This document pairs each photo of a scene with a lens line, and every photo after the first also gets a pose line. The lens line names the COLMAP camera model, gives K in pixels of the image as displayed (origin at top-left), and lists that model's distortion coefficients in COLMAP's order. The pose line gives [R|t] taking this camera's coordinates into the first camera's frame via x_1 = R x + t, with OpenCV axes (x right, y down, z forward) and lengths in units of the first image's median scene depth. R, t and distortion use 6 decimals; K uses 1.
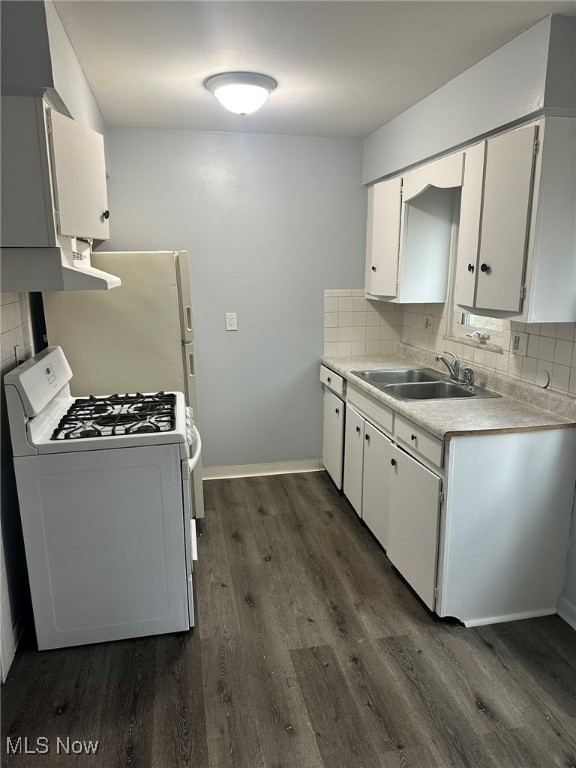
lens RADIAL K [[532.7, 0, 285.6], [0, 532.7, 384.7], [0, 0, 1]] dist [0.007830, -0.027214]
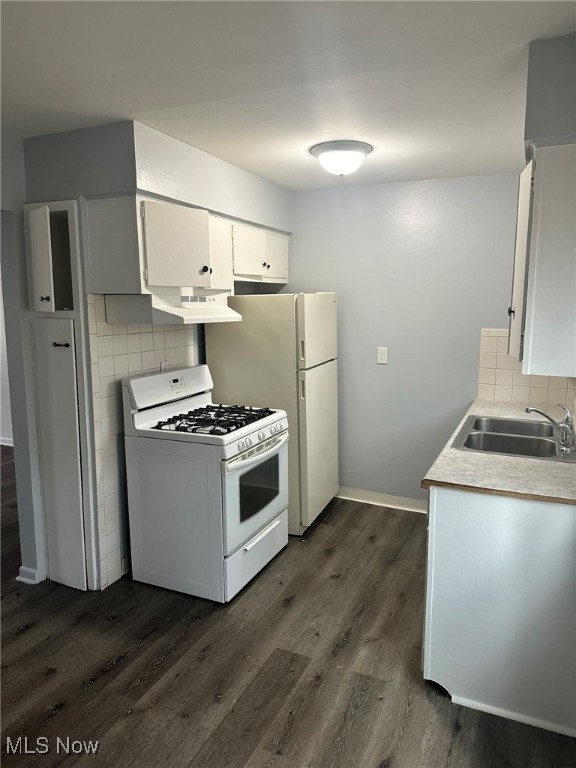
lens RADIAL K [[532.7, 0, 283.4], [0, 532.7, 379.9], [0, 0, 1]] dist [0.007830, -0.027214]
pose [[0.808470, 0.090712, -0.581504, 0.575154], [-0.129527, 0.991249, -0.025452, -0.028819], [0.574107, 0.095898, 0.813145, 0.043206]]
